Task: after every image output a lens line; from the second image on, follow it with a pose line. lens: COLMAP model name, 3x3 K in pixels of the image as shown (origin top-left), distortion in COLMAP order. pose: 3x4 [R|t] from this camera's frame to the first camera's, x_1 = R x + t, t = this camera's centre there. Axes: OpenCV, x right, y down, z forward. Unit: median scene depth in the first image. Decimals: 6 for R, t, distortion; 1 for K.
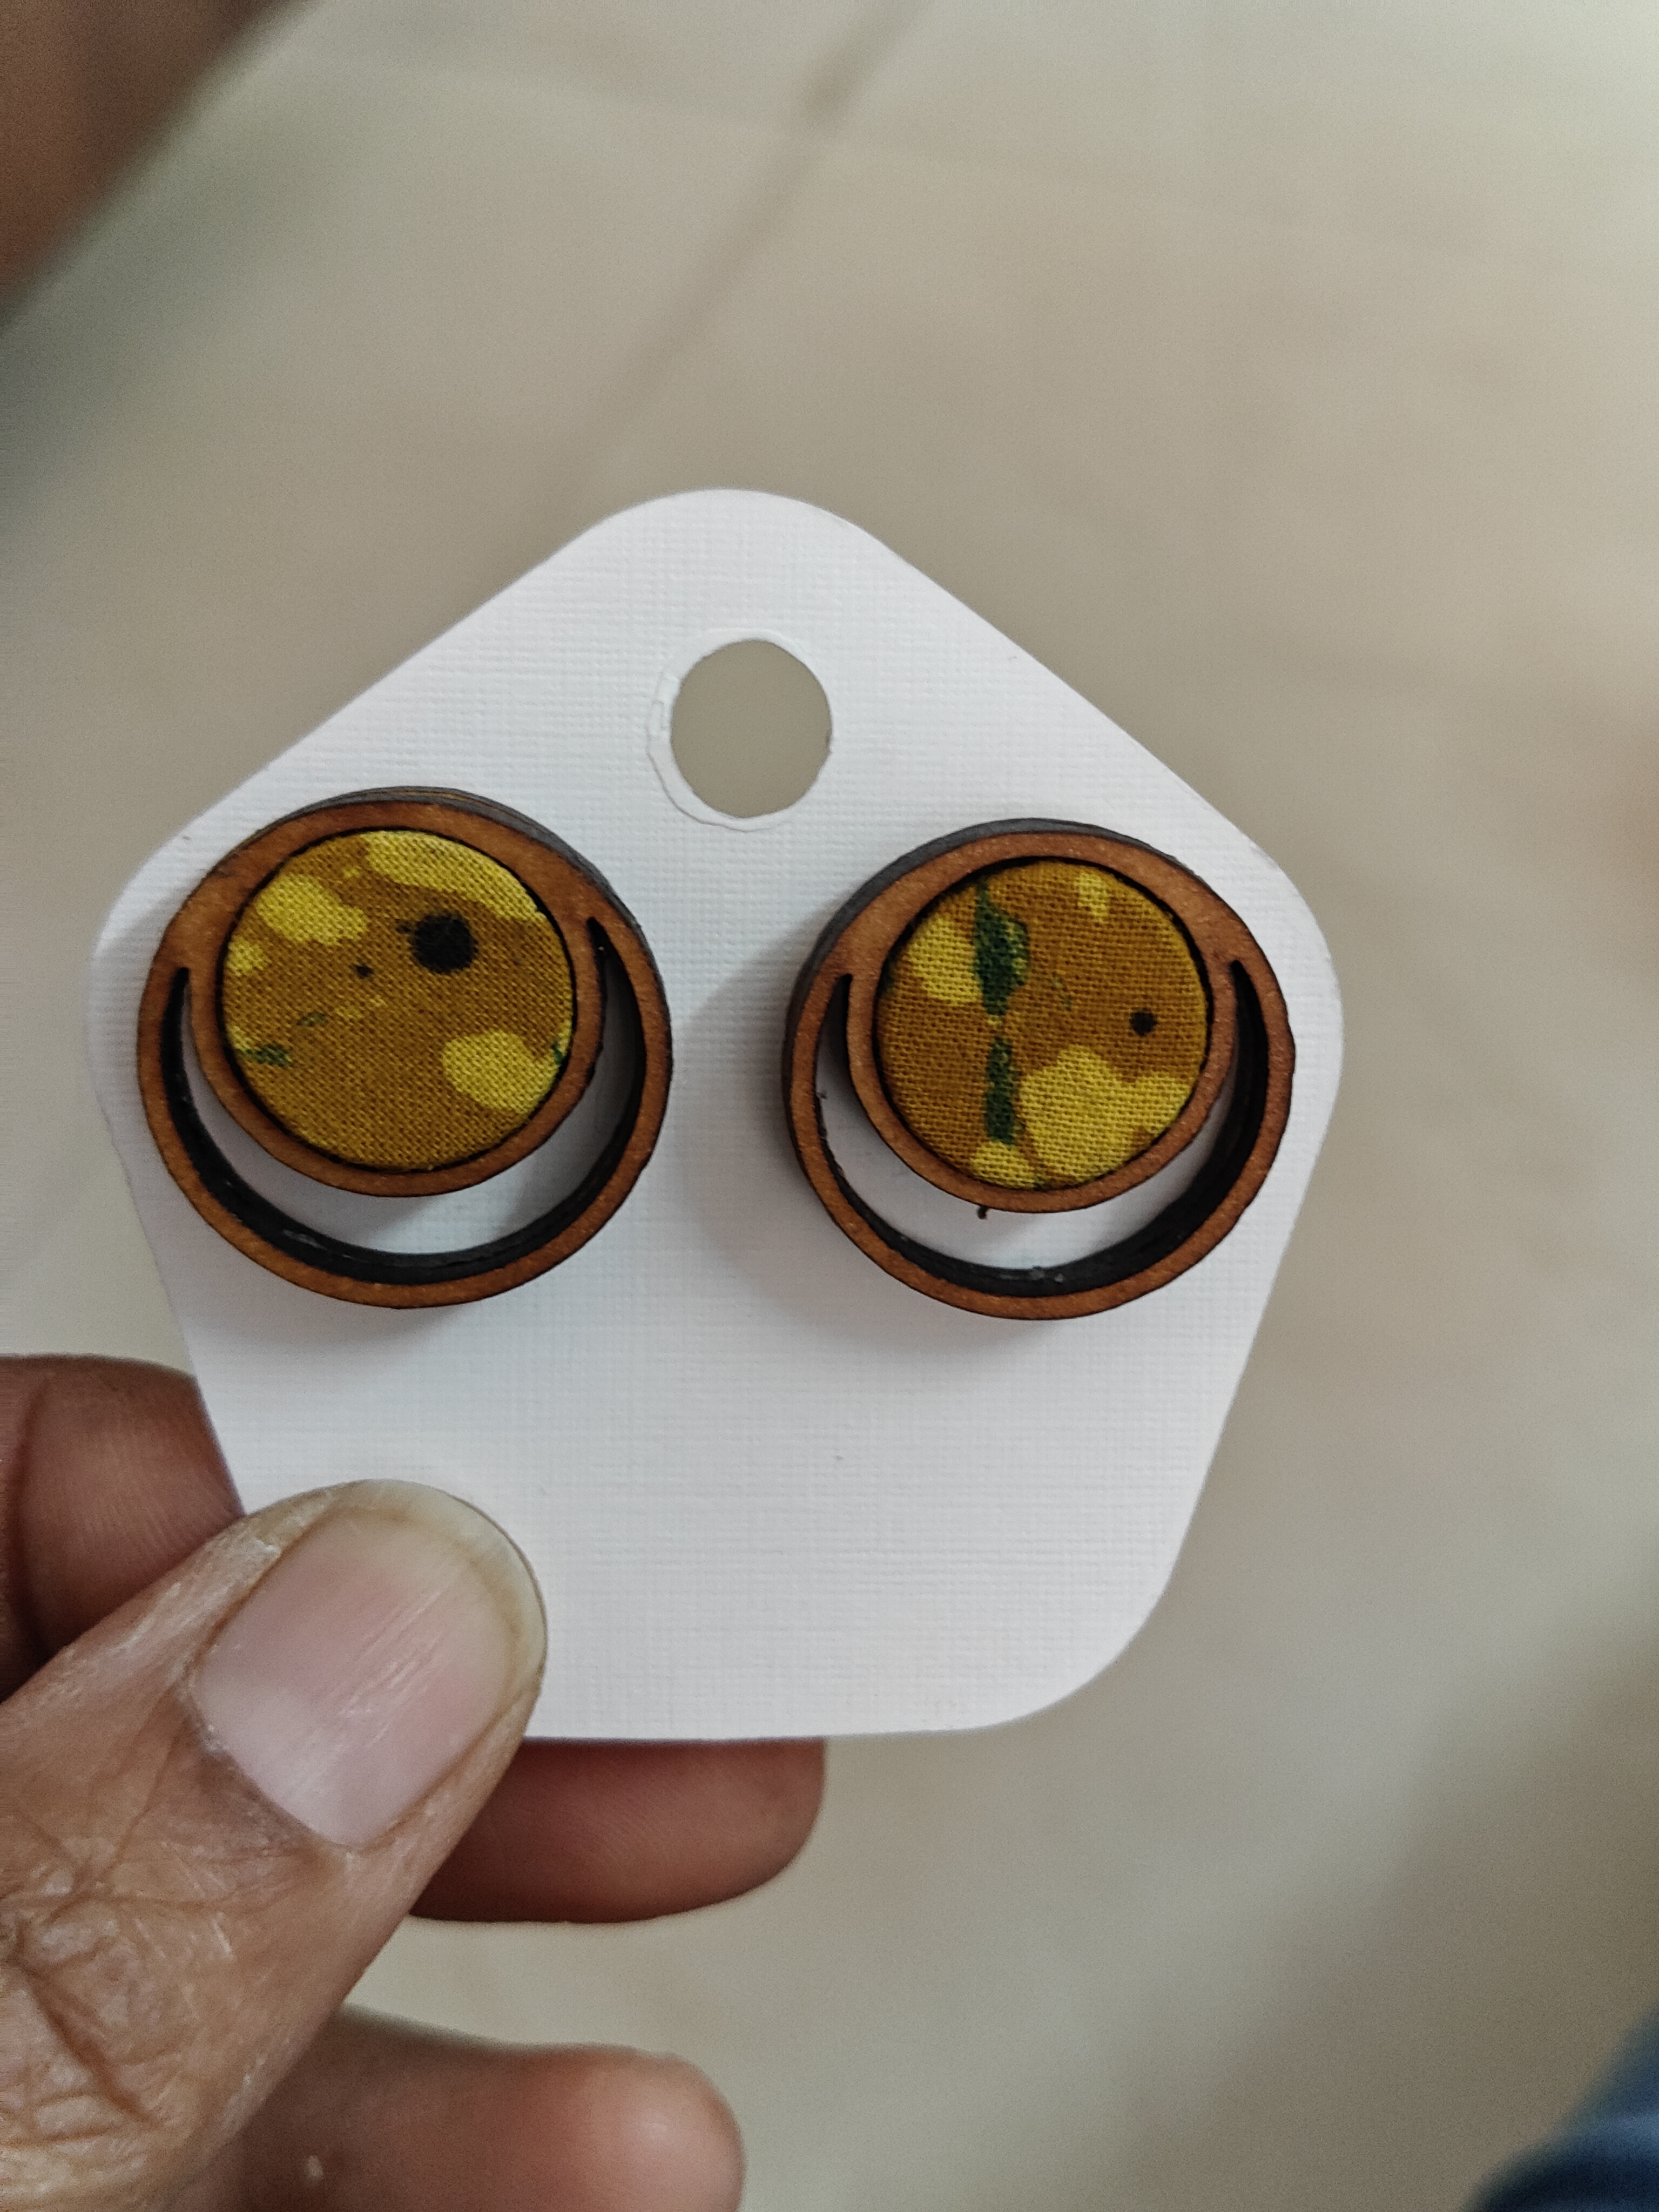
lens RADIAL K [[2676.0, 0, 860.0], [0, 2676.0, 1130.8], [0, 0, 1]] dist [0.389234, -2.599279]
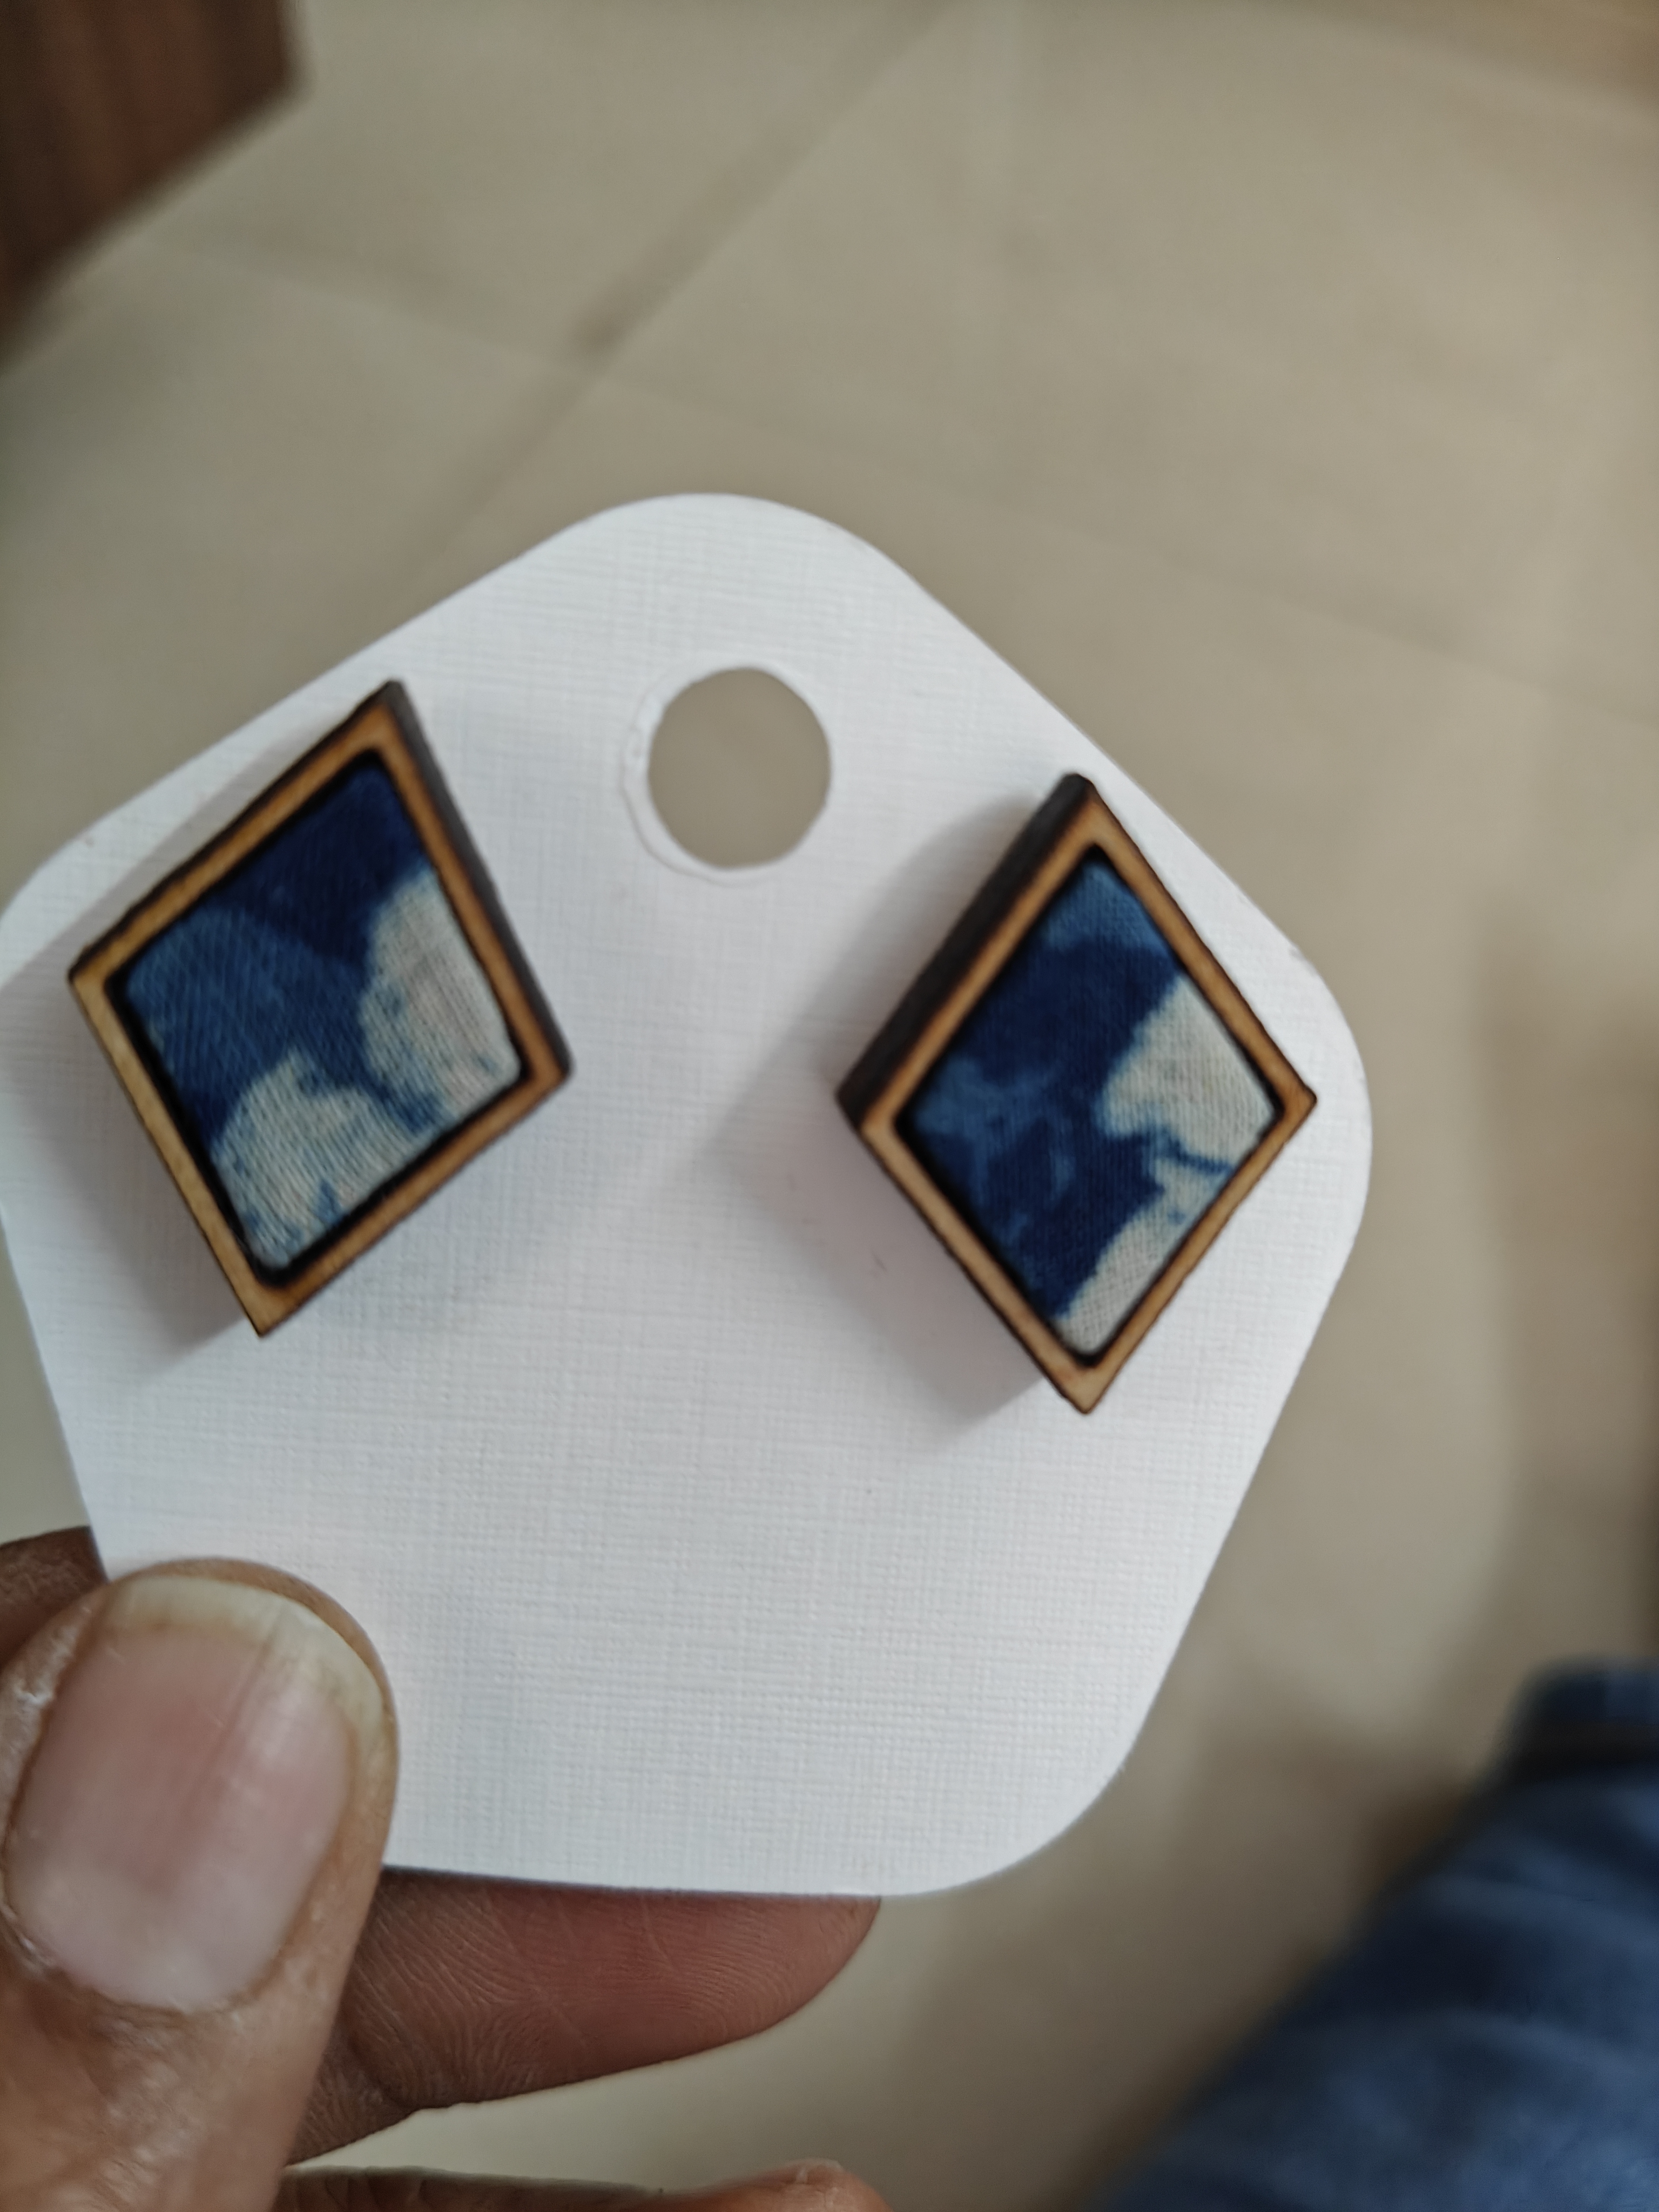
lens RADIAL K [[1710.4, 0, 897.6], [0, 1710.4, 1095.4], [0, 0, 1]] dist [0.127745, -0.508098]
pose [[0.996814, 0.079665, 0.003892, 0.016859], [-0.079323, 0.995268, -0.056113, -0.013306], [-0.008344, 0.055626, 0.998417, 0.416849]]
